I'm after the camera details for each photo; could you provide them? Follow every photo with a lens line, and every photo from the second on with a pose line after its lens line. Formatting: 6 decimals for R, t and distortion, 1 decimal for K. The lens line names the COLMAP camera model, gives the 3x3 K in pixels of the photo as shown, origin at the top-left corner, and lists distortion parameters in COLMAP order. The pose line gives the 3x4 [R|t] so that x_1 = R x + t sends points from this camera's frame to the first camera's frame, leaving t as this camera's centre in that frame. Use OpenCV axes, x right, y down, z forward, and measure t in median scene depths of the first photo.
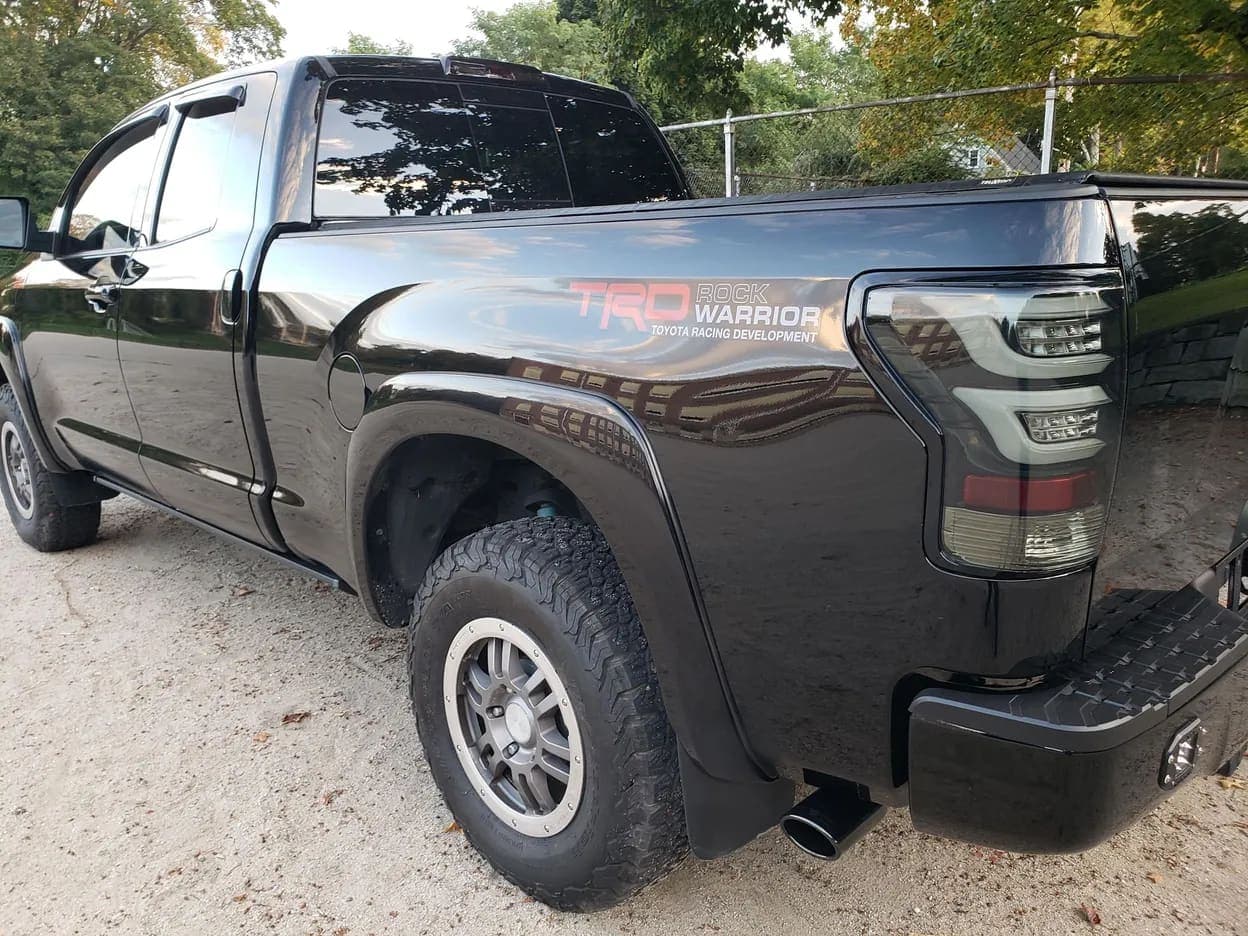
lens RADIAL K [[962.4, 0, 588.9], [0, 962.4, 480.1], [0, 0, 1]] dist [0.023671, -0.002698]
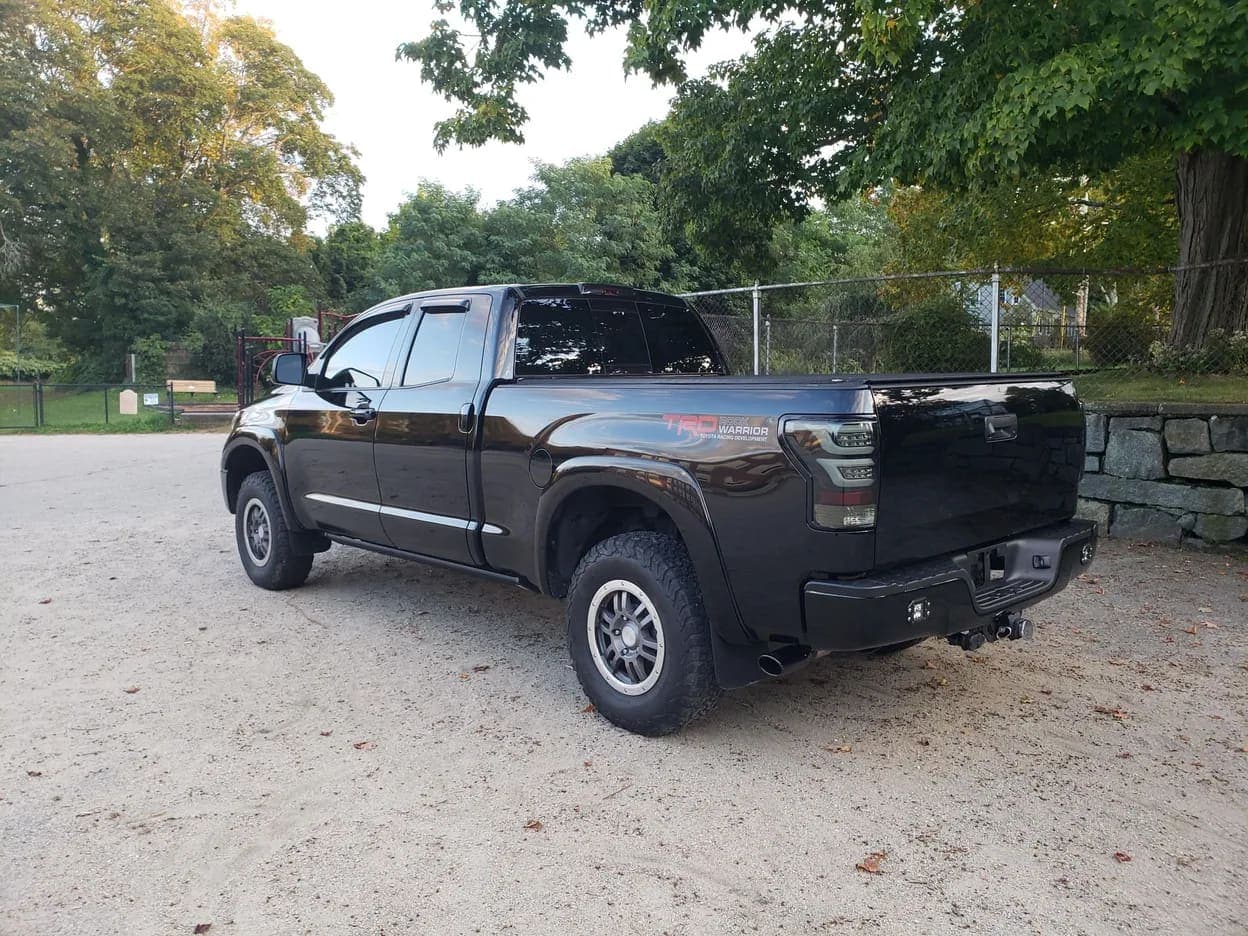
lens RADIAL K [[962.4, 0, 625.8], [0, 962.4, 469.0], [0, 0, 1]] dist [0.023671, -0.002698]
pose [[0.999828, 0.017560, -0.005932, -0.071228], [-0.018202, 0.990623, -0.135403, 0.173097], [0.003499, 0.135487, 0.990773, -0.928379]]
